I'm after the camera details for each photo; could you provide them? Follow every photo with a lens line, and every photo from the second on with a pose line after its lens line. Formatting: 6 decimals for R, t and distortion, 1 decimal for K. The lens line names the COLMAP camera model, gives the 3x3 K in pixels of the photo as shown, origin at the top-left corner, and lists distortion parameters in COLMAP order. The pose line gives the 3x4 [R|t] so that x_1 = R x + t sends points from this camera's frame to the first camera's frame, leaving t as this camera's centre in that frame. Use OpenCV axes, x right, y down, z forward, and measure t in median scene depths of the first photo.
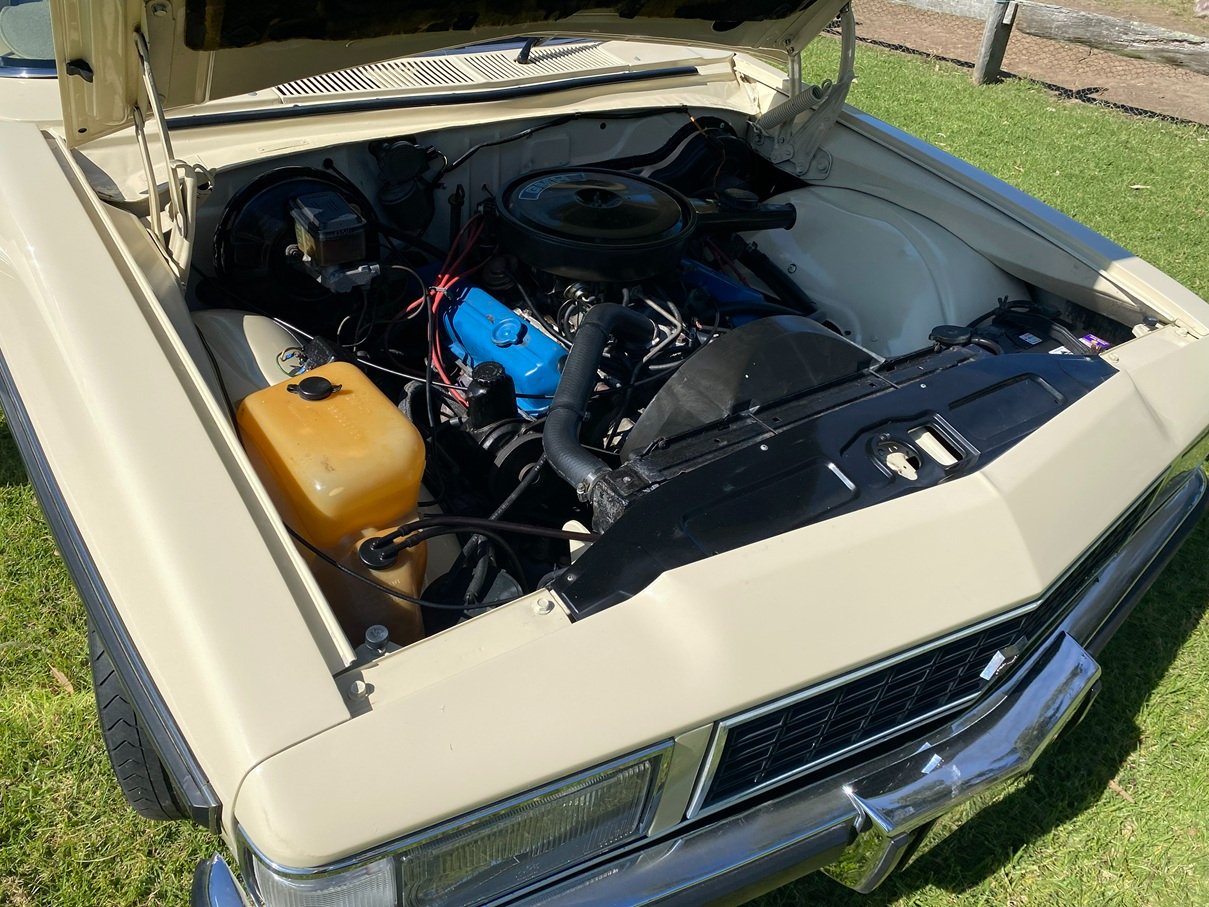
lens RADIAL K [[929.1, 0, 581.1], [0, 929.1, 453.8], [0, 0, 1]] dist [0.014116, -0.007046]
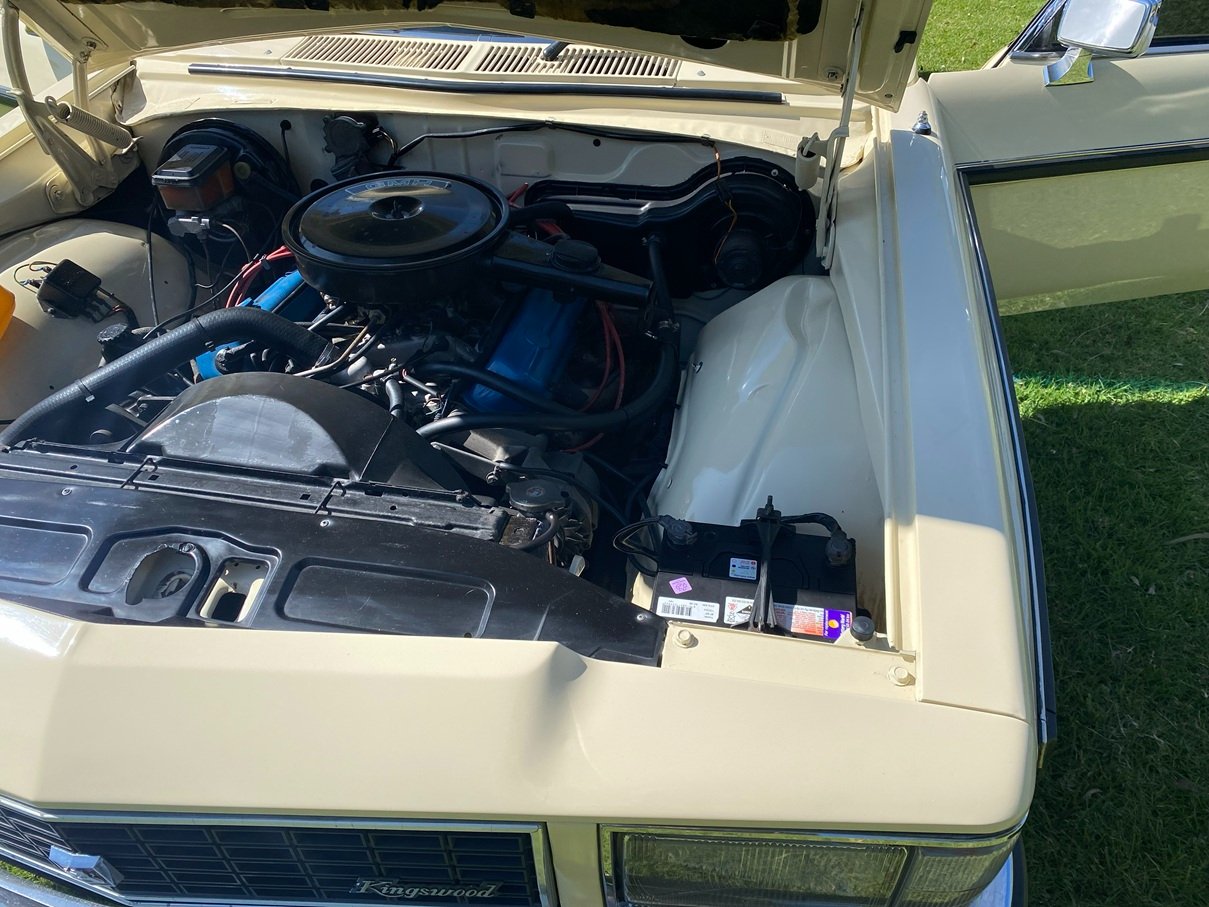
lens RADIAL K [[929.1, 0, 581.1], [0, 929.1, 453.8], [0, 0, 1]] dist [0.014116, -0.007046]
pose [[0.717943, 0.369072, -0.590207, 0.661644], [-0.362759, 0.922010, 0.135287, -0.205670], [0.594108, 0.116974, 0.795835, 0.350088]]
